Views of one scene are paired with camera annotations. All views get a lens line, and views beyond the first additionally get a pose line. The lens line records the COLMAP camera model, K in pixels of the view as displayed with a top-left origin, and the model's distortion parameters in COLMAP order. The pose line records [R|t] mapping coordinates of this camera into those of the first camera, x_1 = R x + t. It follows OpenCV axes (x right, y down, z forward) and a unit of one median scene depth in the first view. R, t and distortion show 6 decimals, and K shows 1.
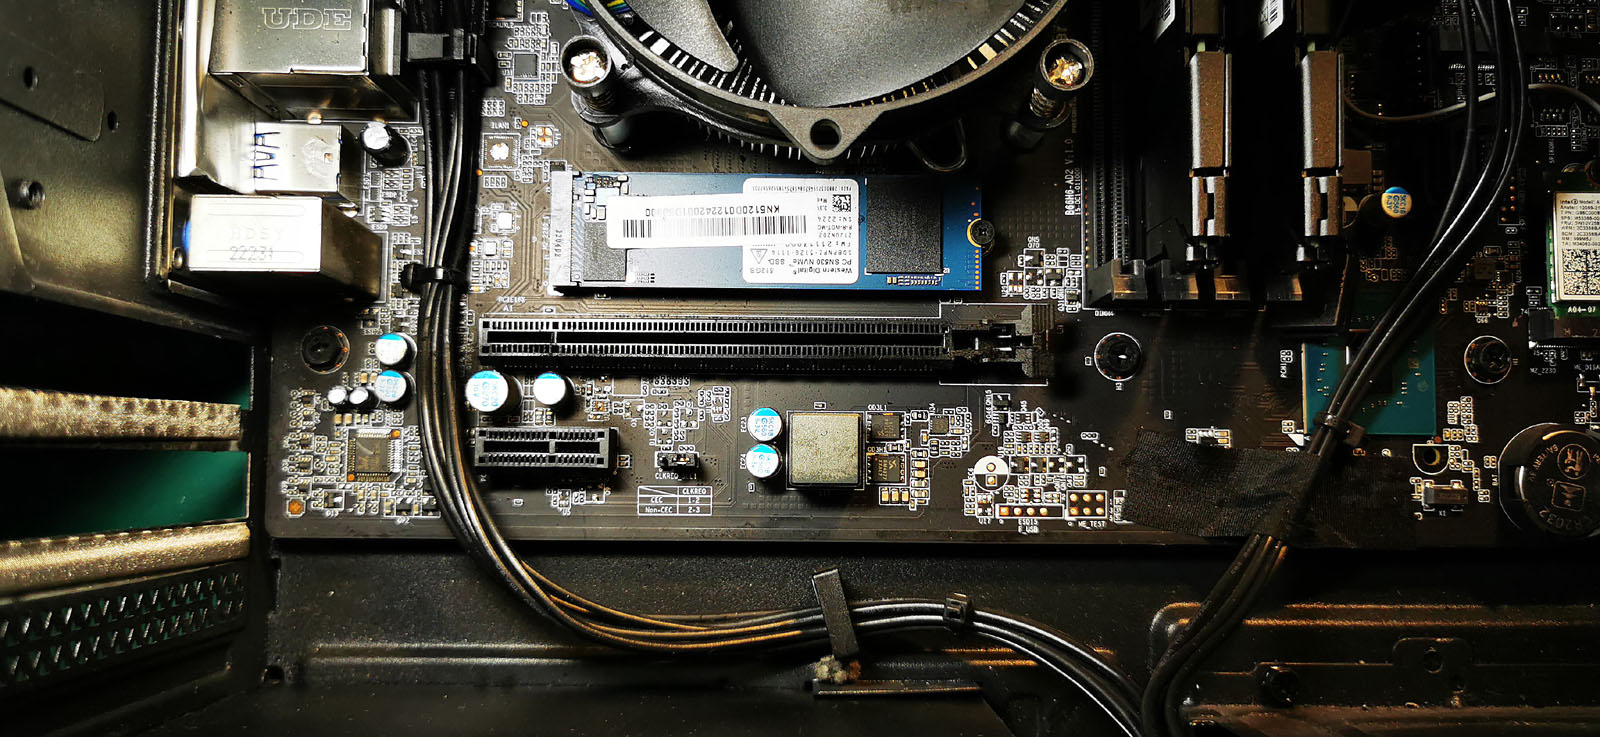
lens RADIAL K [[1283.0, 0, 781.7], [0, 1283.0, 349.2], [0, 0, 1]] dist [-0.005460, -0.028457]
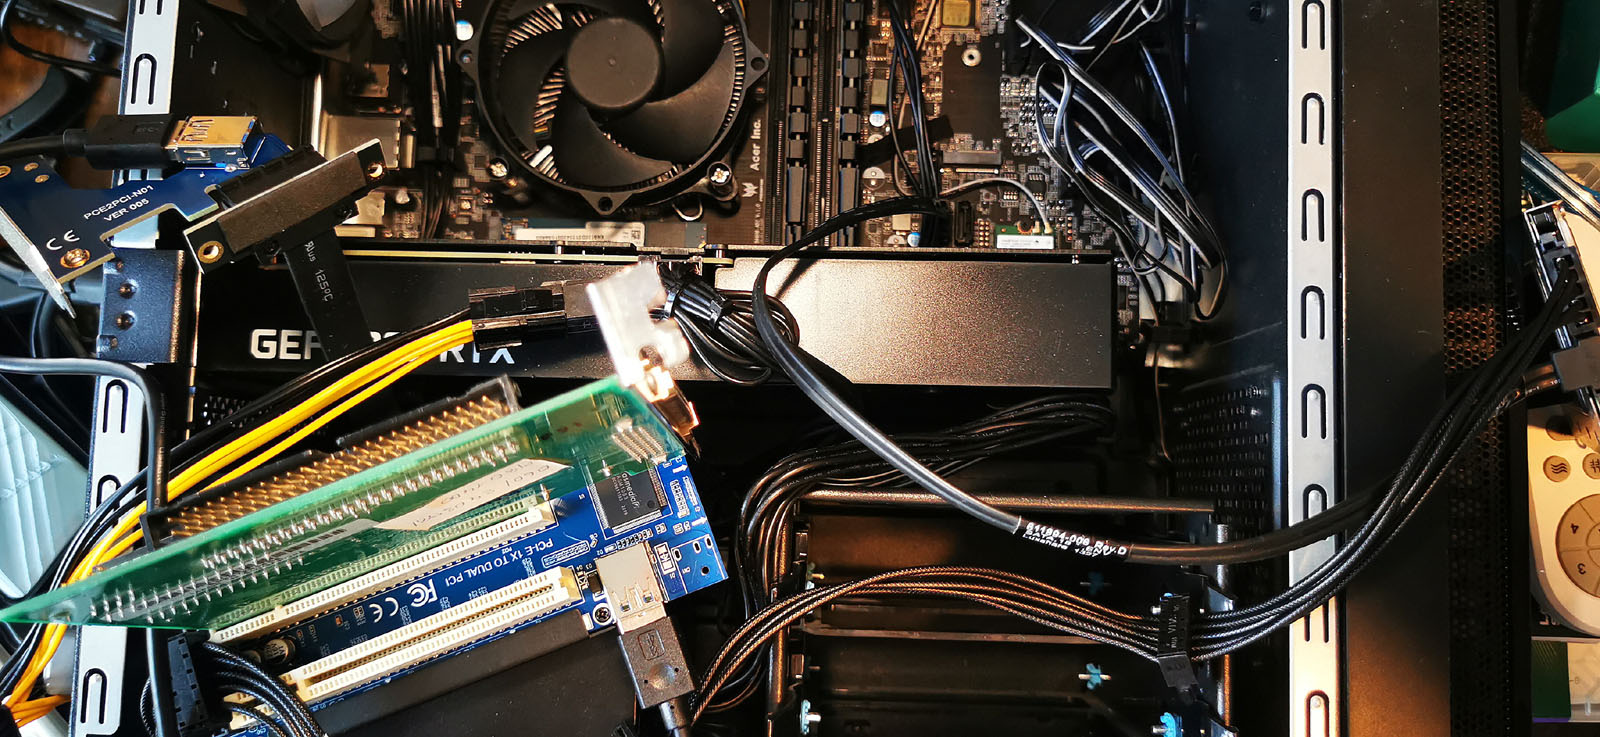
lens RADIAL K [[1283.0, 0, 797.5], [0, 1283.0, 362.5], [0, 0, 1]] dist [-0.005460, -0.028457]
pose [[0.999790, 0.018544, -0.008675, 0.311799], [-0.018649, 0.999752, -0.012184, 0.100601], [0.008447, 0.012343, 0.999888, -0.958361]]
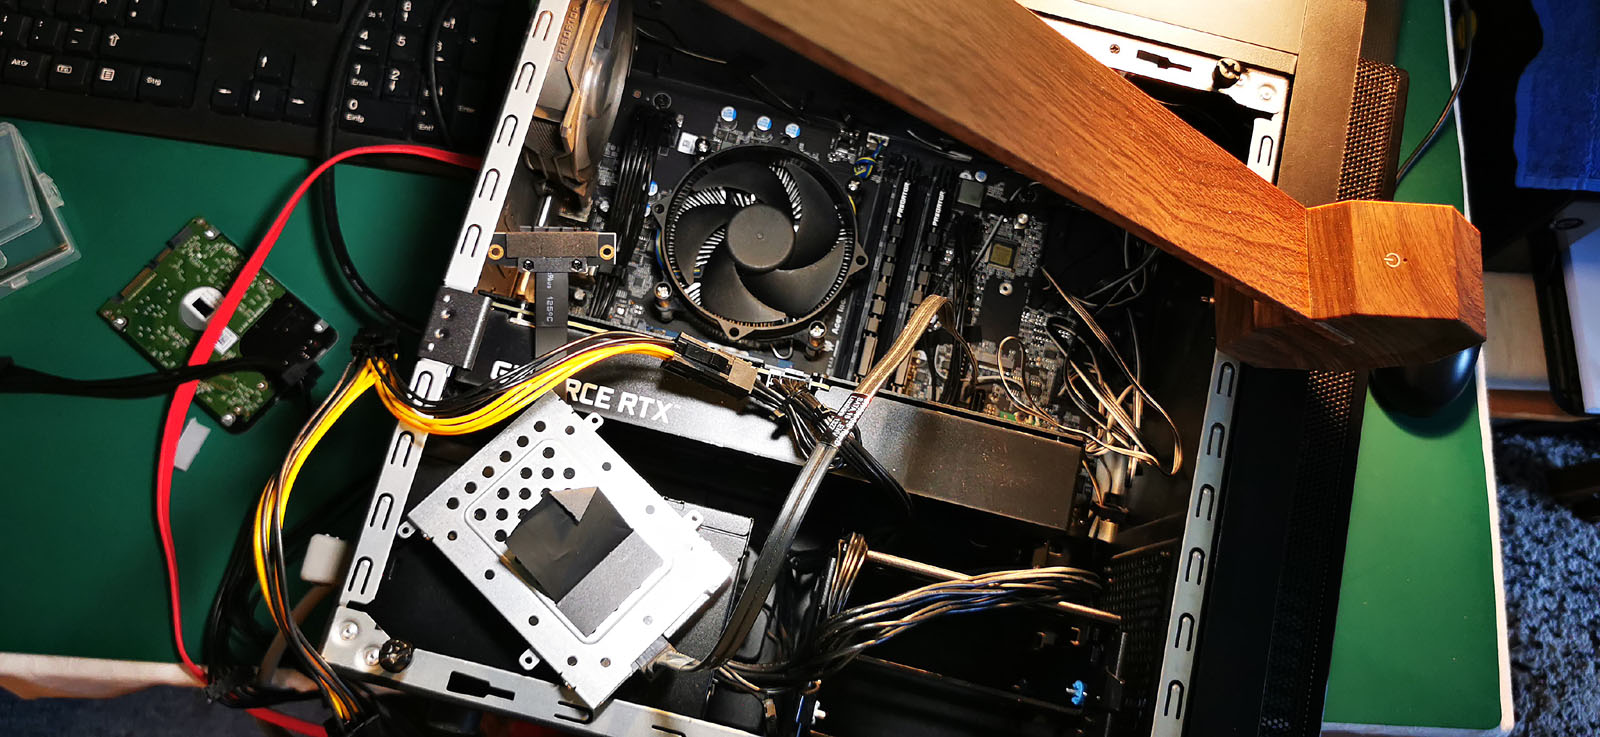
lens RADIAL K [[1283.0, 0, 789.4], [0, 1283.0, 355.9], [0, 0, 1]] dist [-0.005460, -0.028457]
pose [[0.971303, 0.237845, -0.000484, 0.142681], [-0.234909, 0.958991, -0.158599, 0.276003], [-0.037258, 0.154161, 0.987343, -1.630121]]
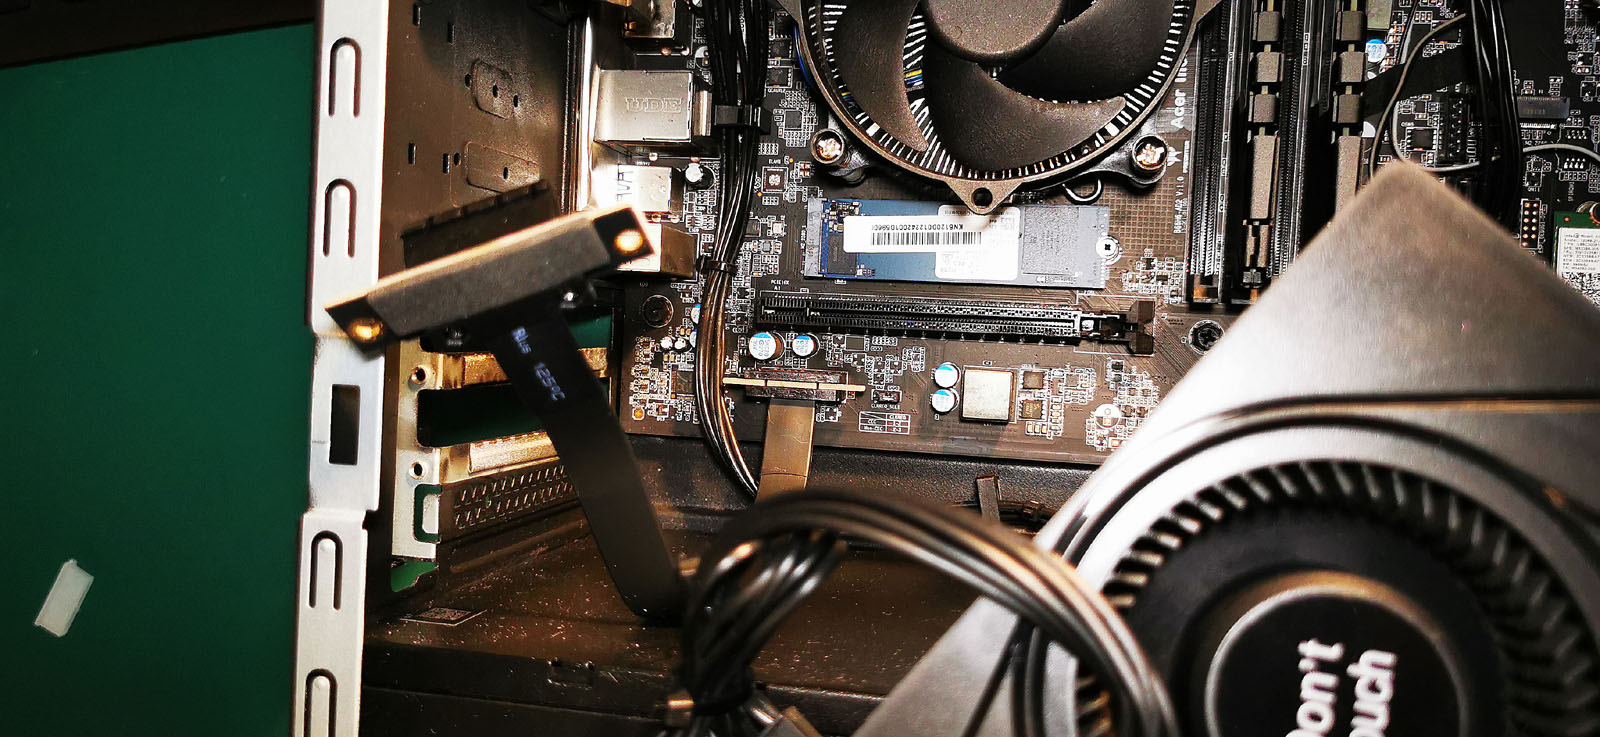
lens RADIAL K [[1283.0, 0, 772.4], [0, 1283.0, 366.6], [0, 0, 1]] dist [-0.005460, -0.028457]
pose [[0.976541, 0.045369, -0.210496, 0.097333], [-0.022508, 0.993704, 0.109754, -0.104901], [0.214151, -0.102441, 0.971414, -0.451252]]
